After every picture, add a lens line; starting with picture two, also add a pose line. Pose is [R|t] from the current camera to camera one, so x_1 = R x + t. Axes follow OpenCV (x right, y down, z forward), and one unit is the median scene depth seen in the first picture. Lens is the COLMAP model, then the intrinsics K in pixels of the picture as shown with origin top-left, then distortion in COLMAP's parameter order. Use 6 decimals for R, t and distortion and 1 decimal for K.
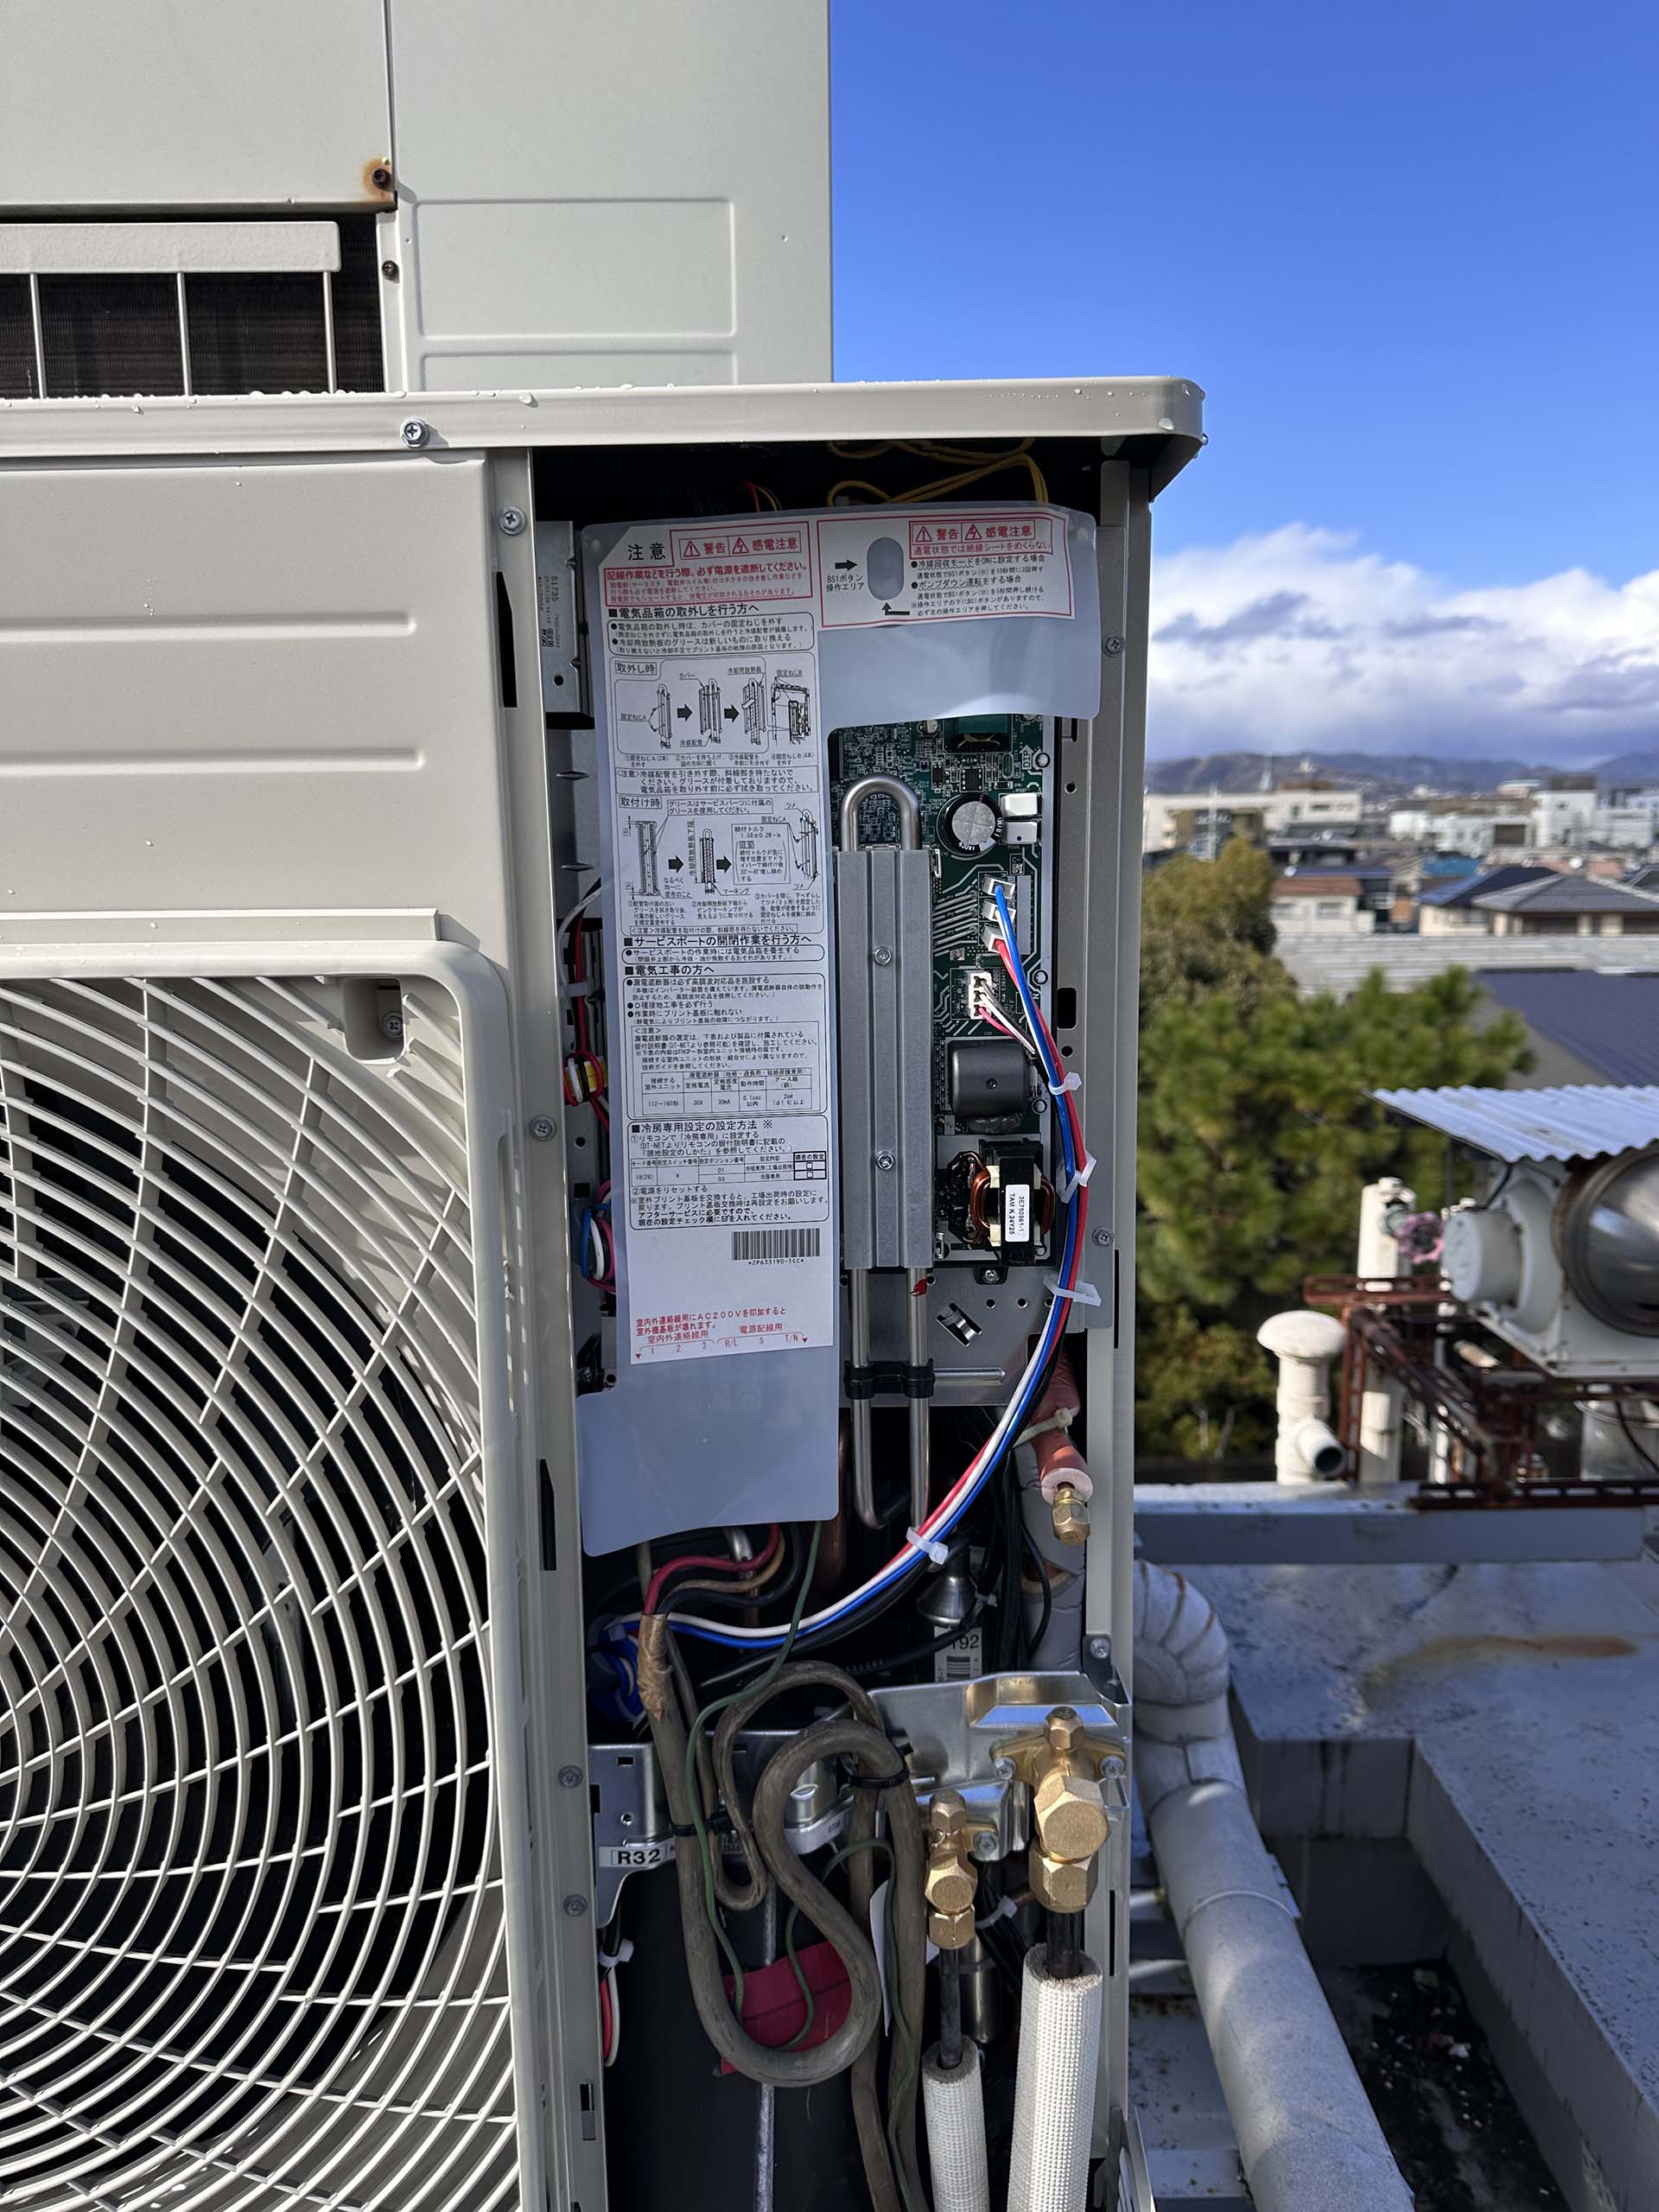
lens RADIAL K [[1583.1, 0, 830.0], [0, 1583.1, 1101.9], [0, 0, 1]] dist [0.006970, -0.029023]
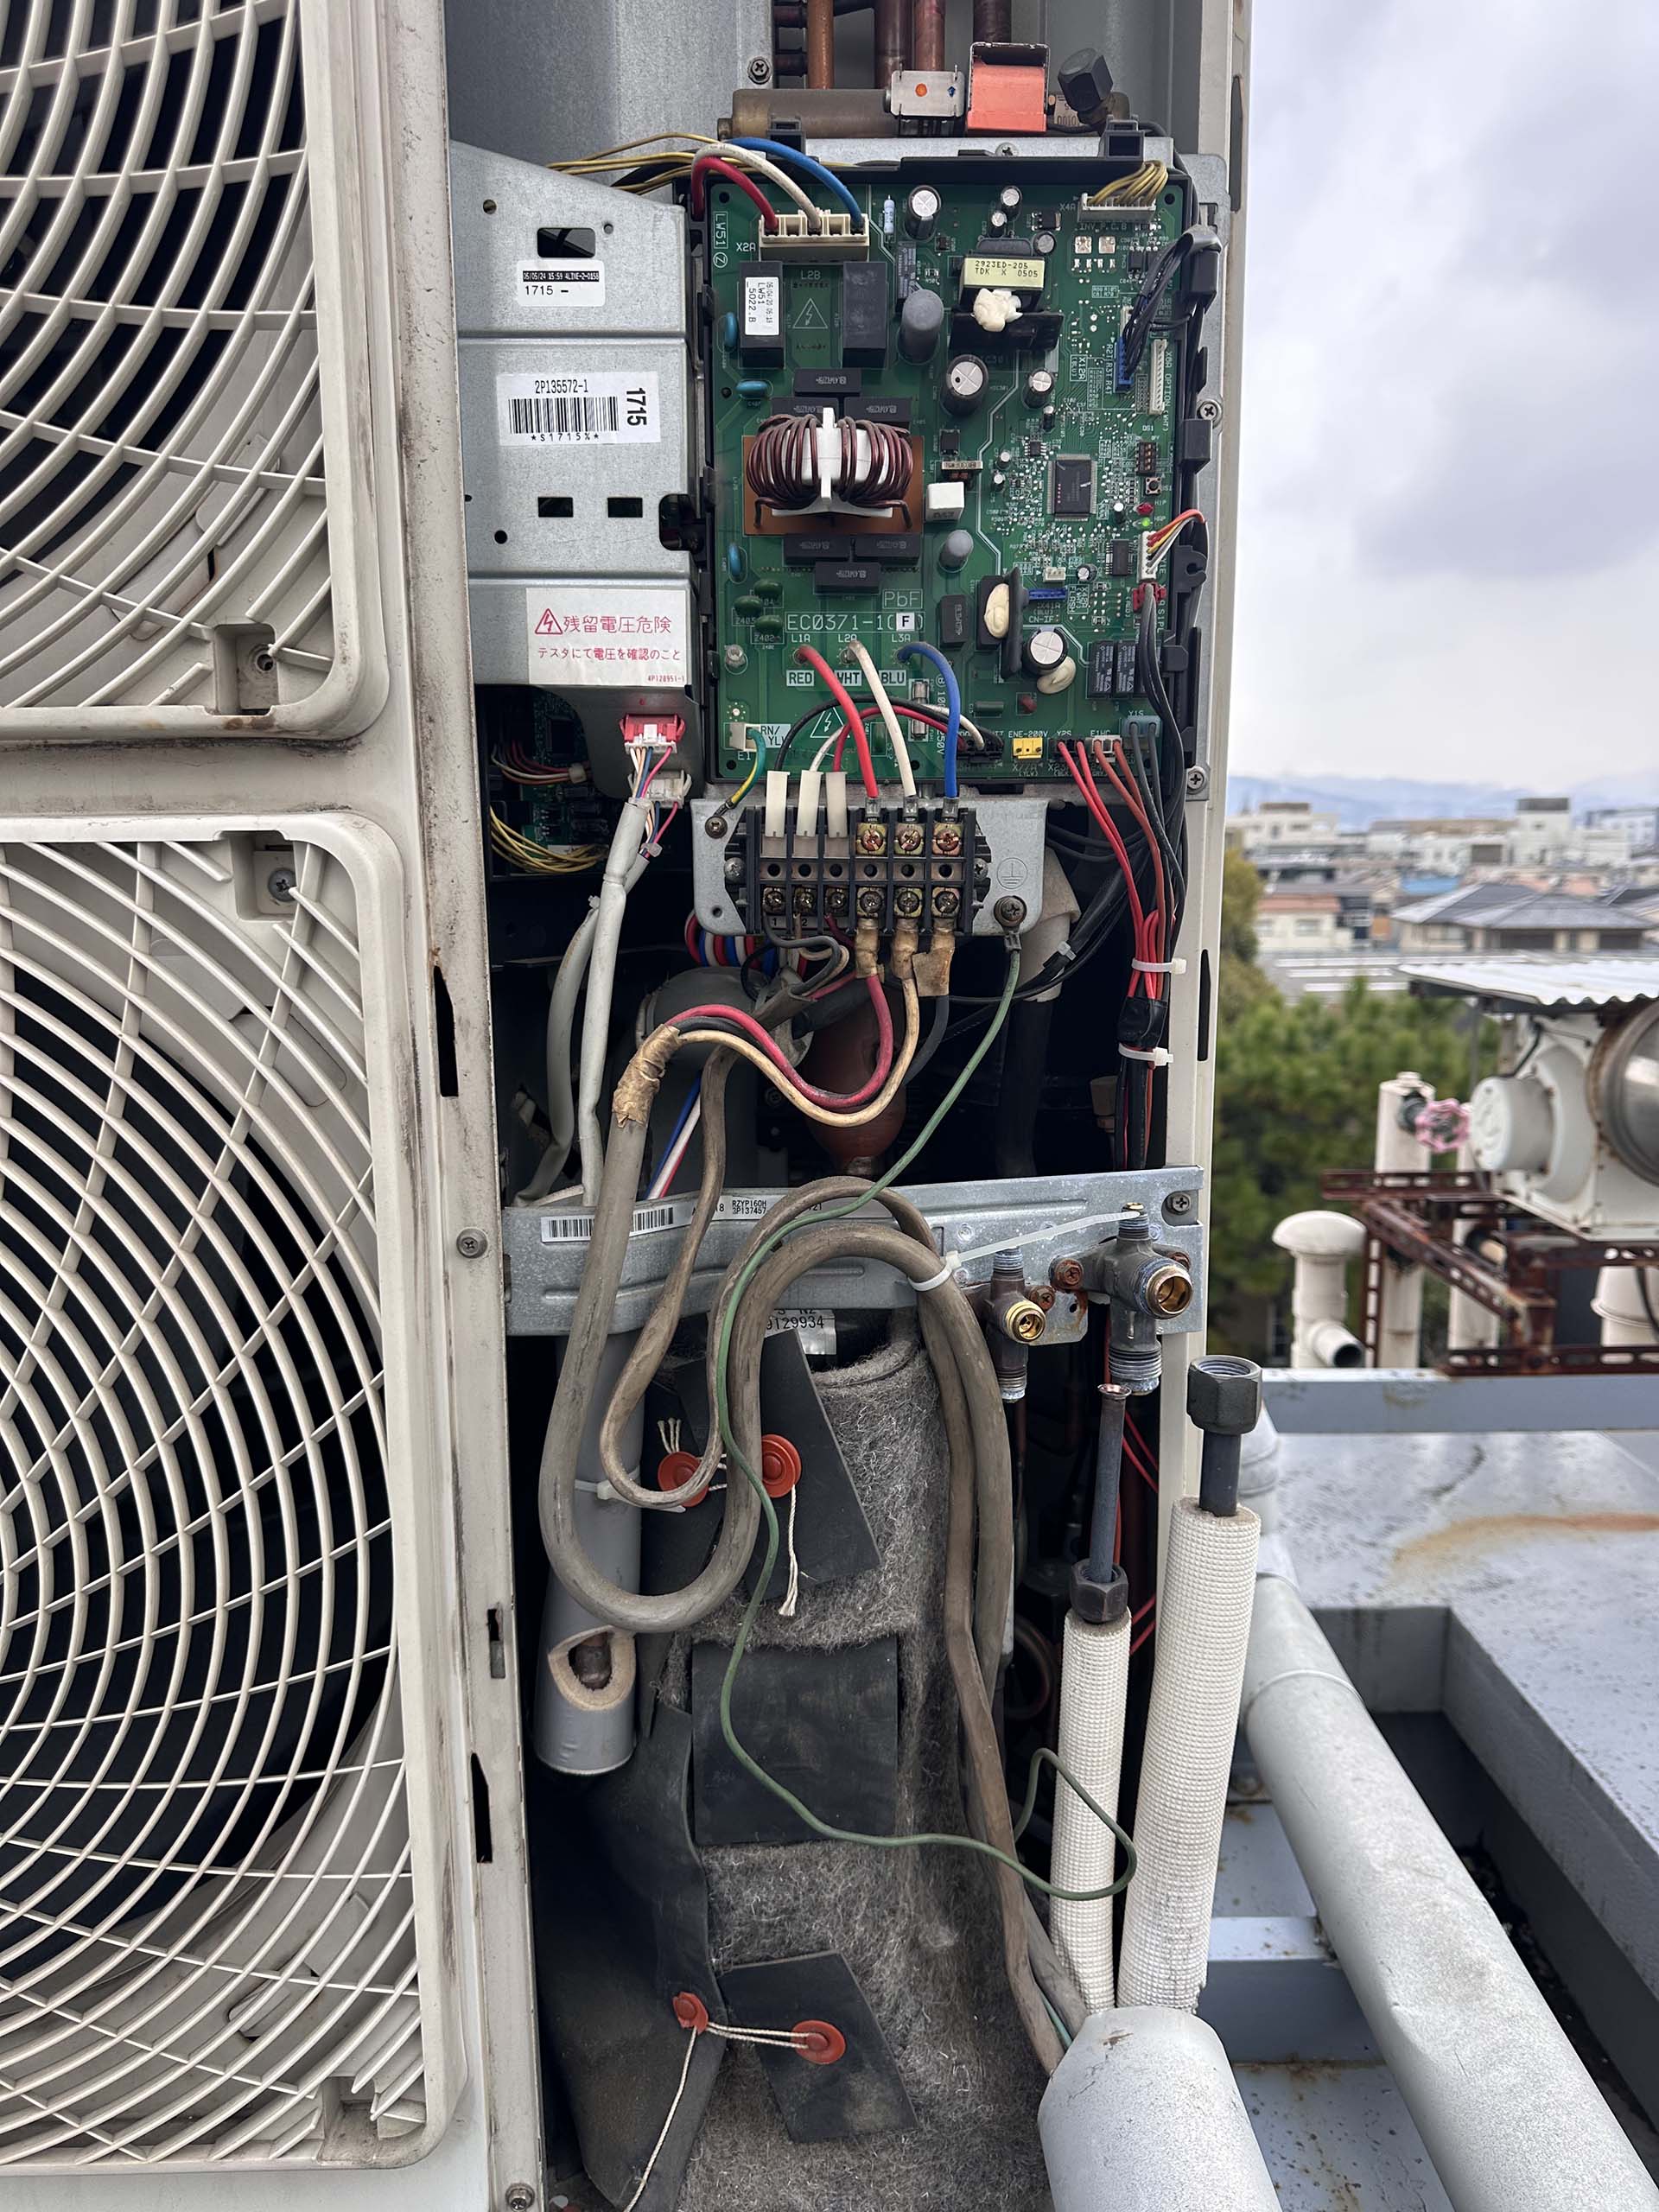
lens RADIAL K [[1583.1, 0, 831.7], [0, 1583.1, 1092.7], [0, 0, 1]] dist [0.006970, -0.029023]
pose [[0.999911, 0.002383, 0.013097, -0.022223], [-0.002148, 0.999837, -0.017911, 0.115000], [-0.013138, 0.017882, 0.999754, 0.037609]]
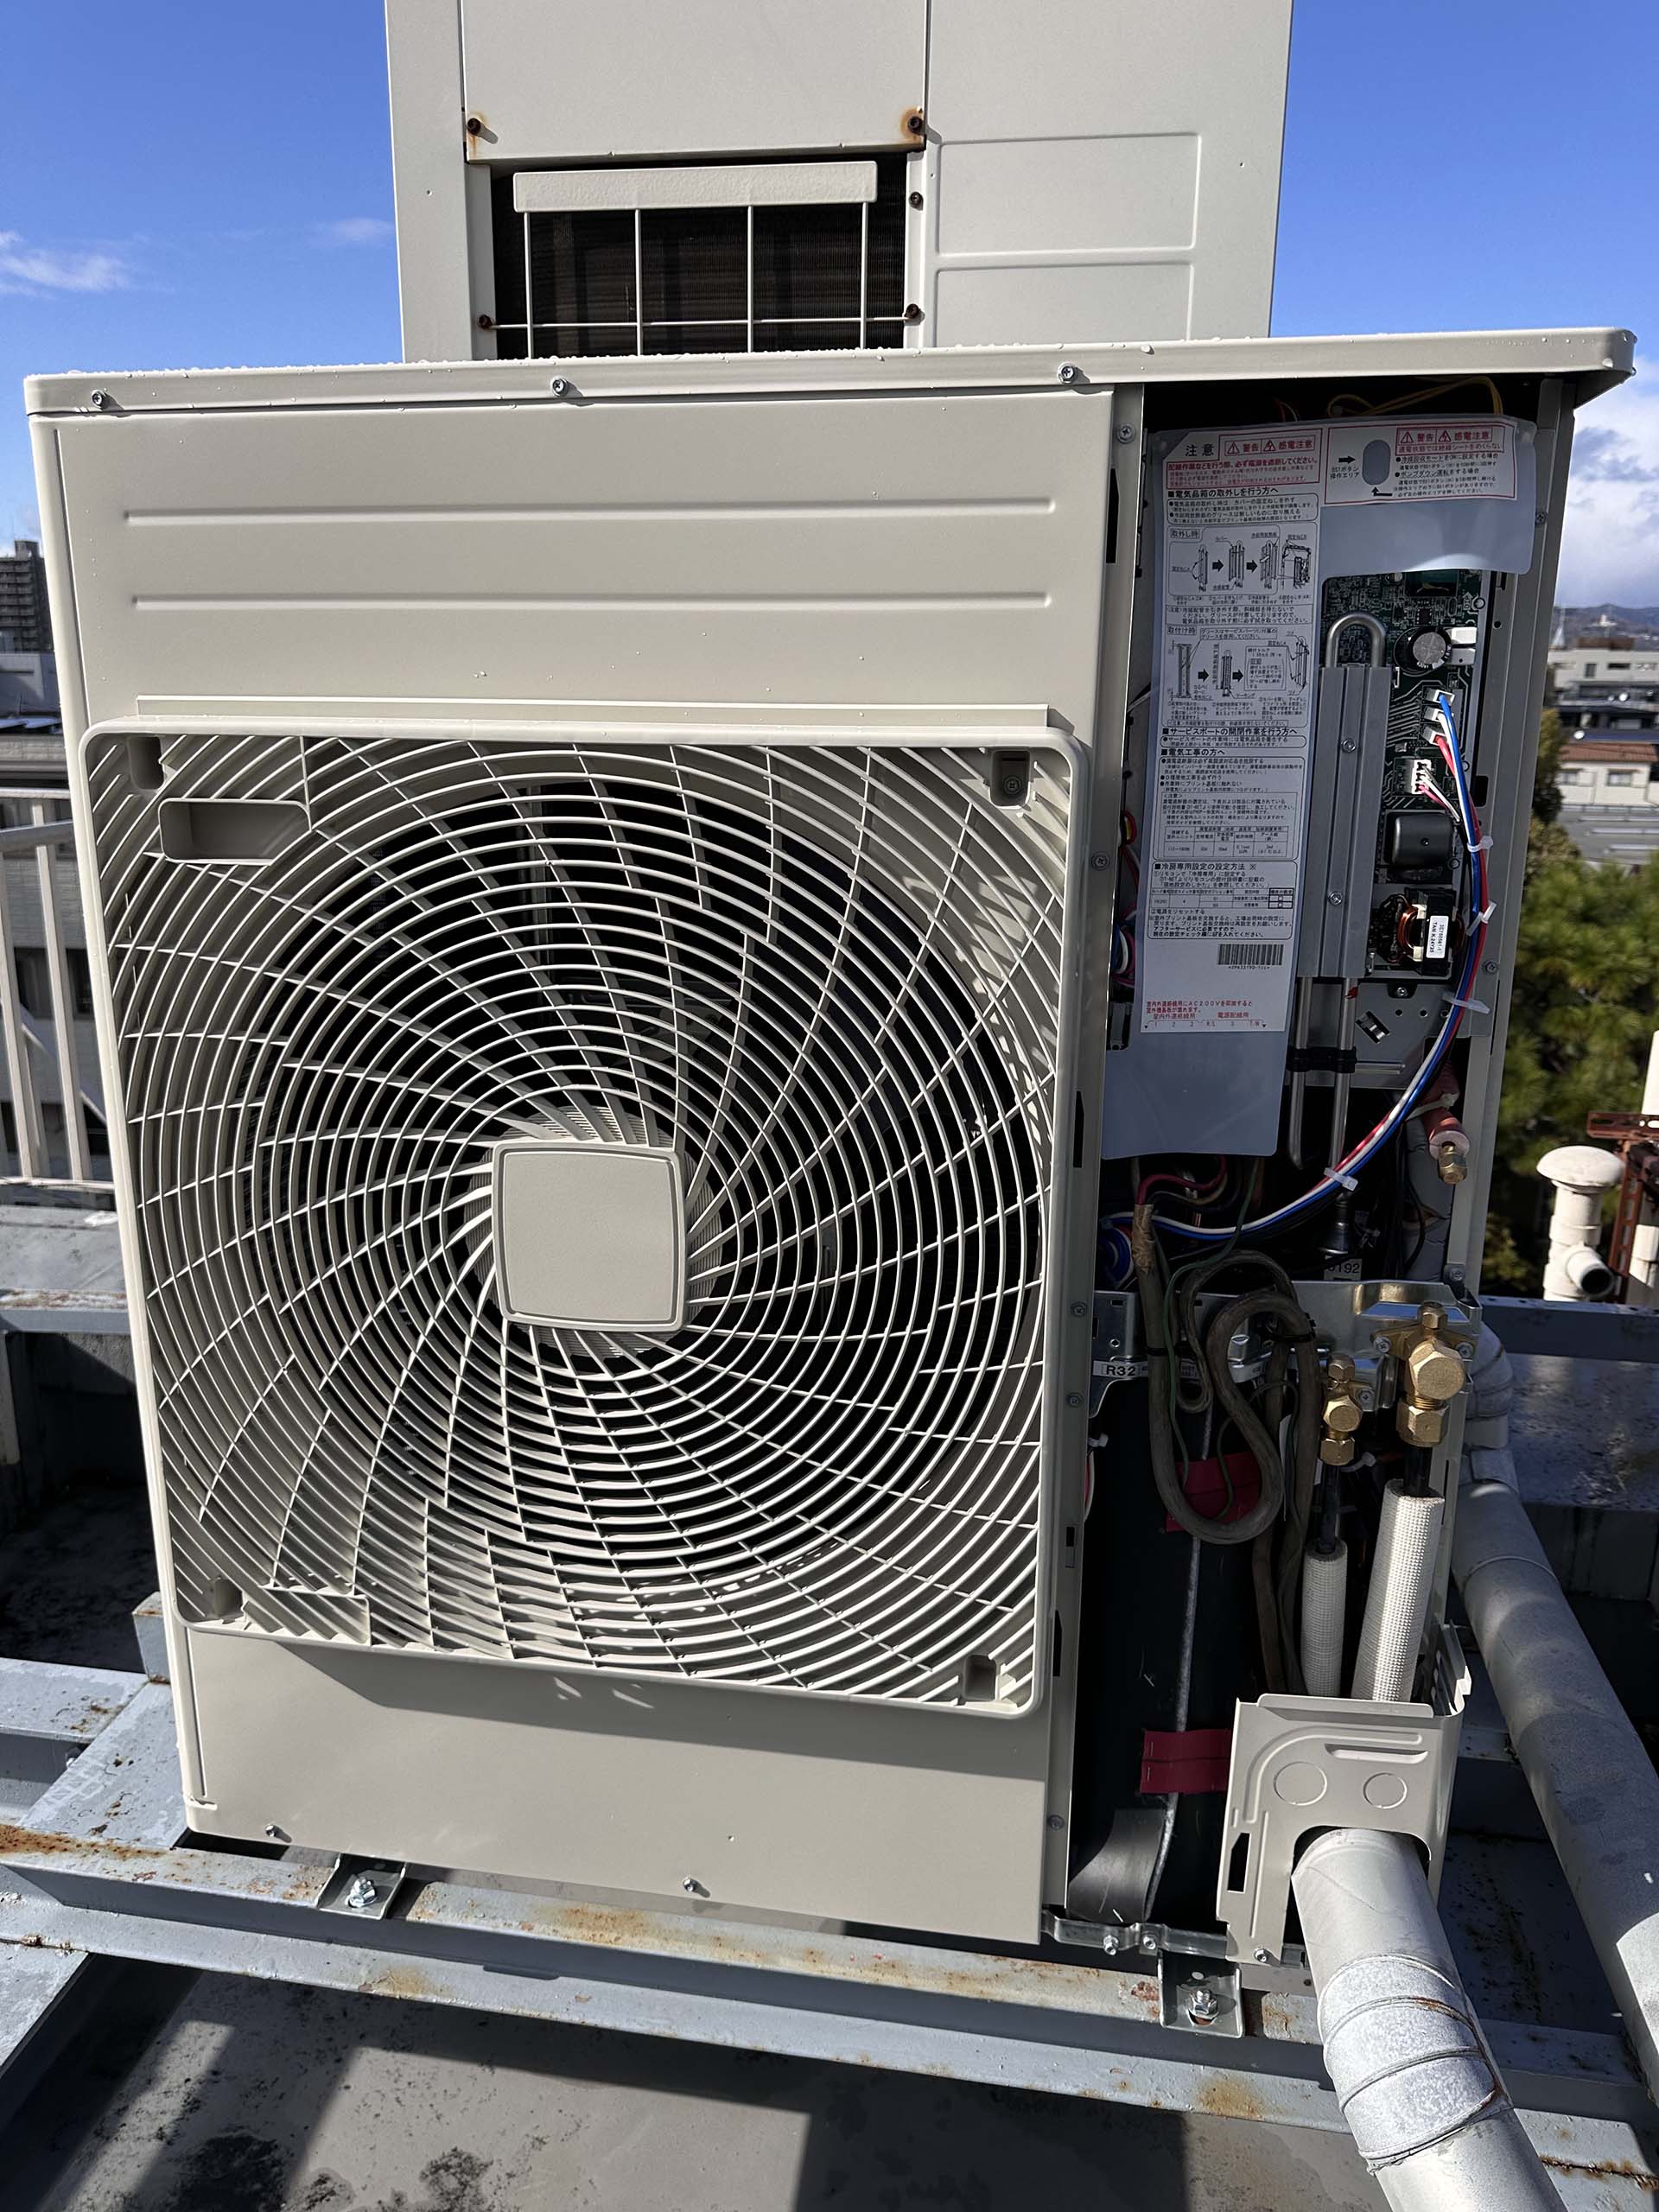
lens RADIAL K [[1583.1, 0, 802.2], [0, 1583.1, 1090.2], [0, 0, 1]] dist [0.006970, -0.029023]
pose [[0.985922, 0.057902, -0.156858, -0.074603], [-0.044480, 0.995148, 0.087765, 0.039414], [0.161179, -0.079552, 0.983714, -0.172542]]
